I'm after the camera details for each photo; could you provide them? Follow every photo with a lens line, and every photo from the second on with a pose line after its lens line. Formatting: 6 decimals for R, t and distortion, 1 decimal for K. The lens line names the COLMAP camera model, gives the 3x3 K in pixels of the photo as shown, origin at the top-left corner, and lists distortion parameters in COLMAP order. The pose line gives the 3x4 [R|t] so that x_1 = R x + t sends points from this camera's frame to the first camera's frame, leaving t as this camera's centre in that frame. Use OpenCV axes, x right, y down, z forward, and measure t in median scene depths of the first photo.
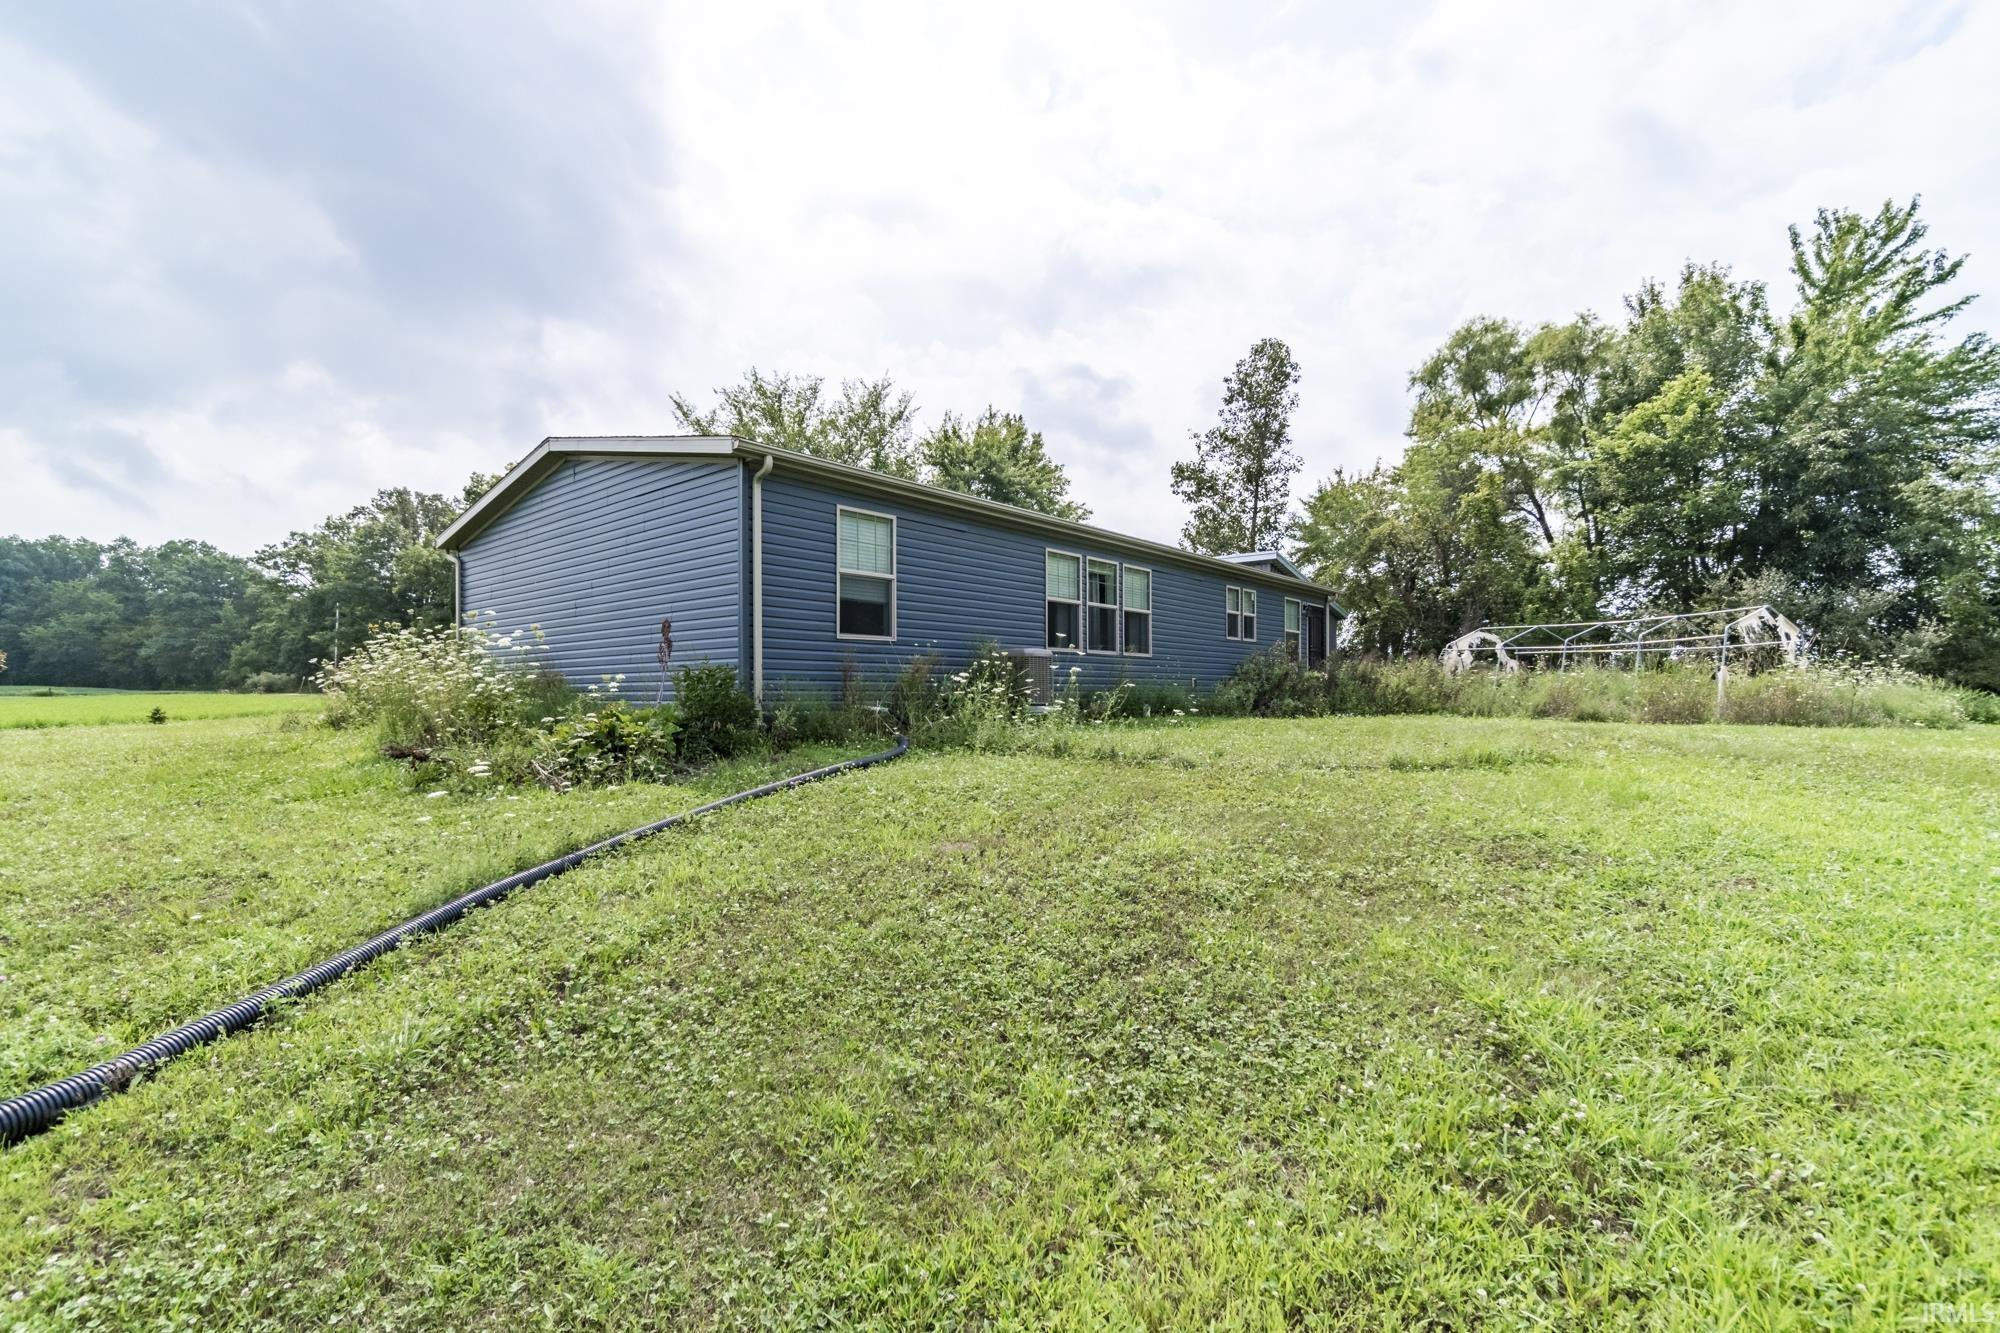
lens RADIAL K [[878.2, 0, 1004.9], [0, 878.2, 685.4], [0, 0, 1]] dist [-0.004292, -0.000520]
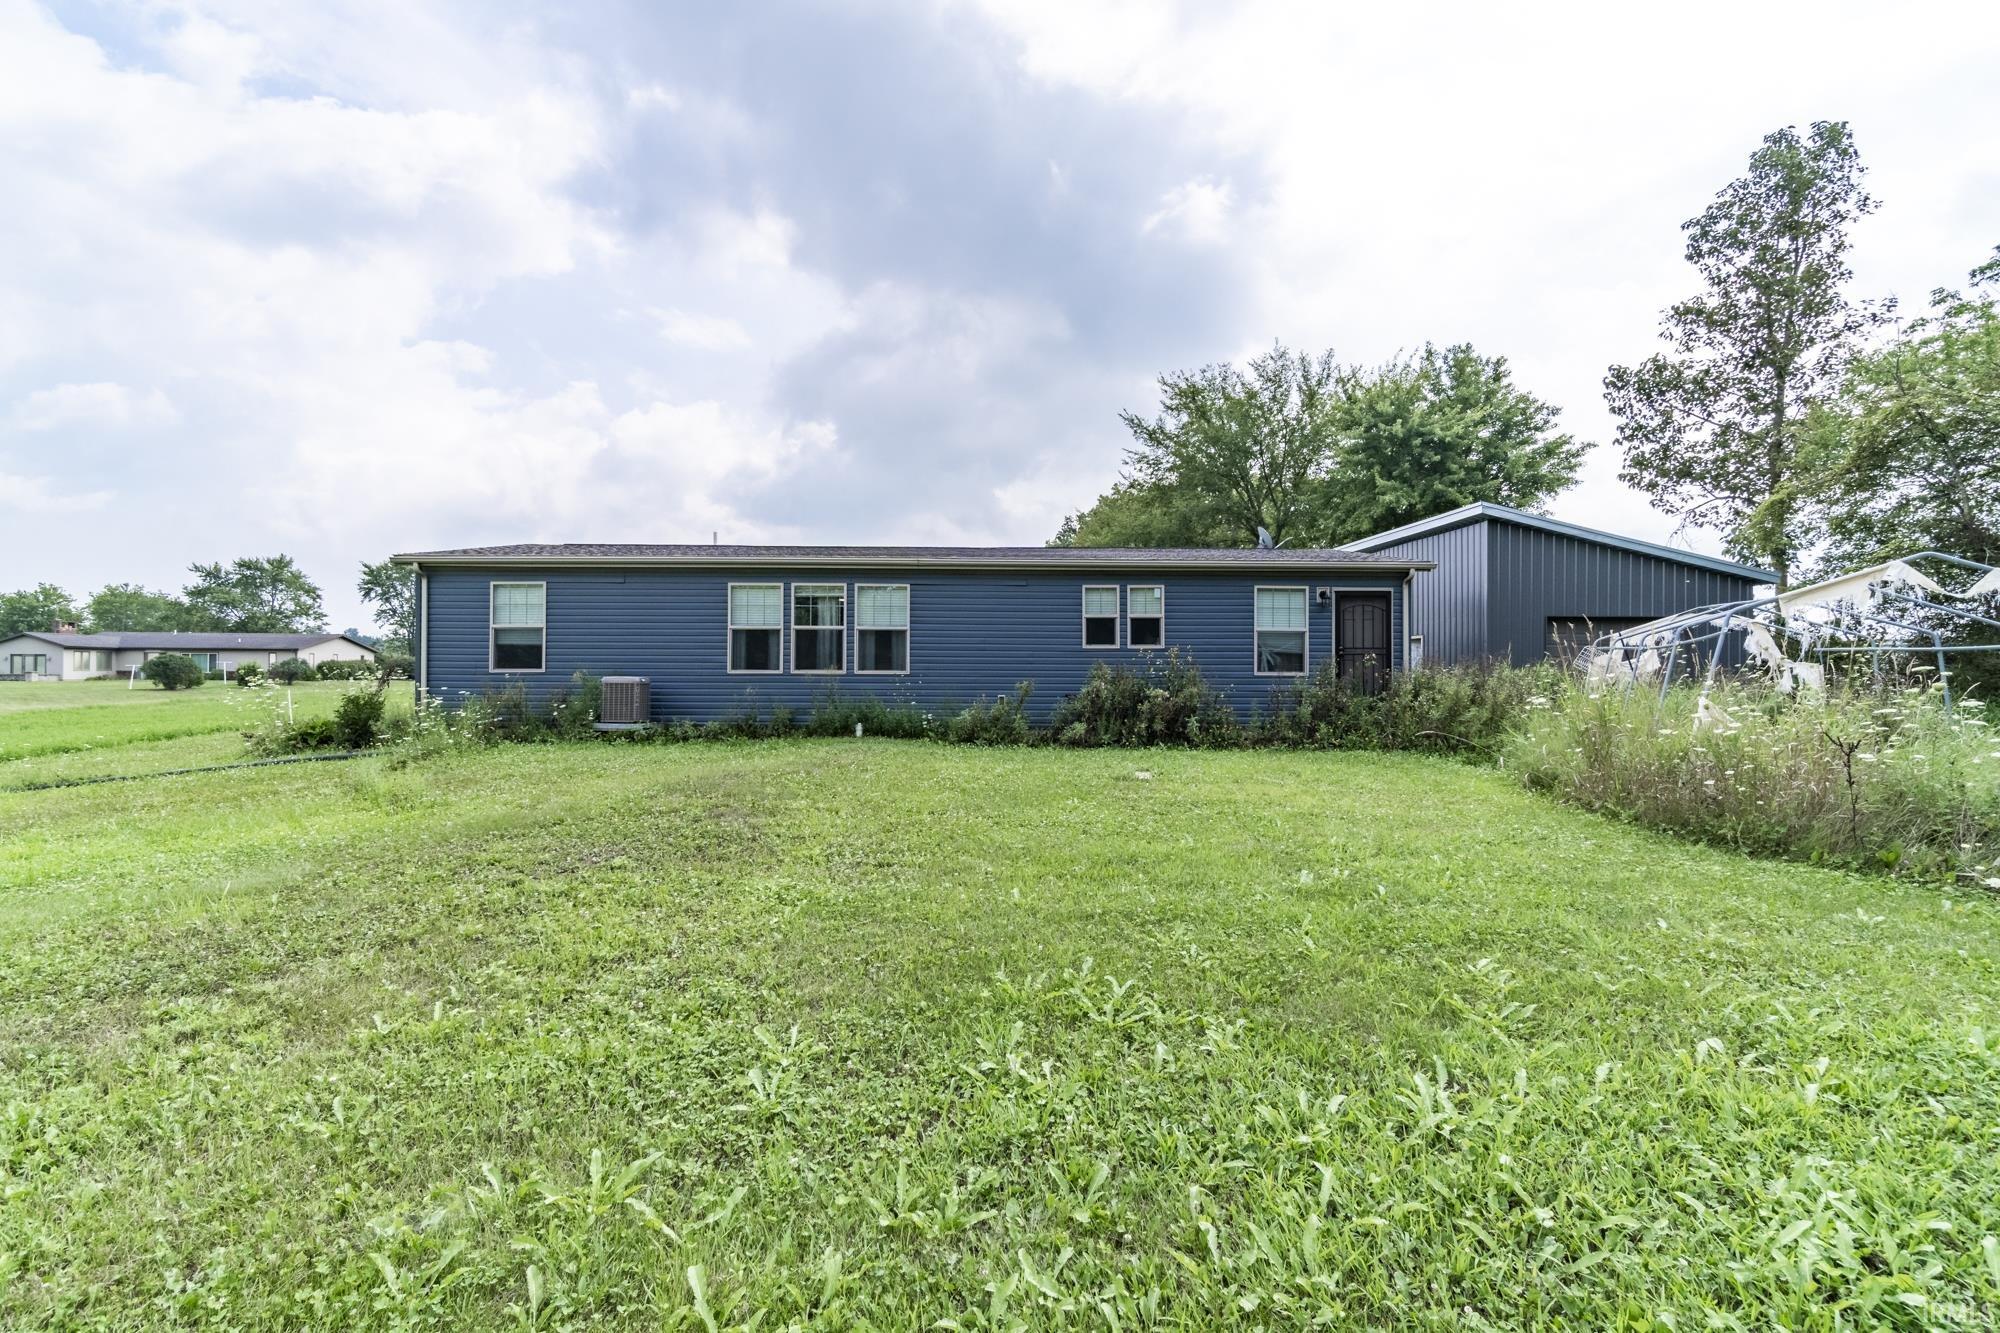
lens RADIAL K [[878.2, 0, 1004.7], [0, 878.2, 658.6], [0, 0, 1]] dist [-0.004292, -0.000520]
pose [[0.669737, -0.003725, -0.742589, 0.978872], [0.000664, 0.999990, -0.004417, -0.045549], [0.742598, 0.002465, 0.669733, 0.427493]]
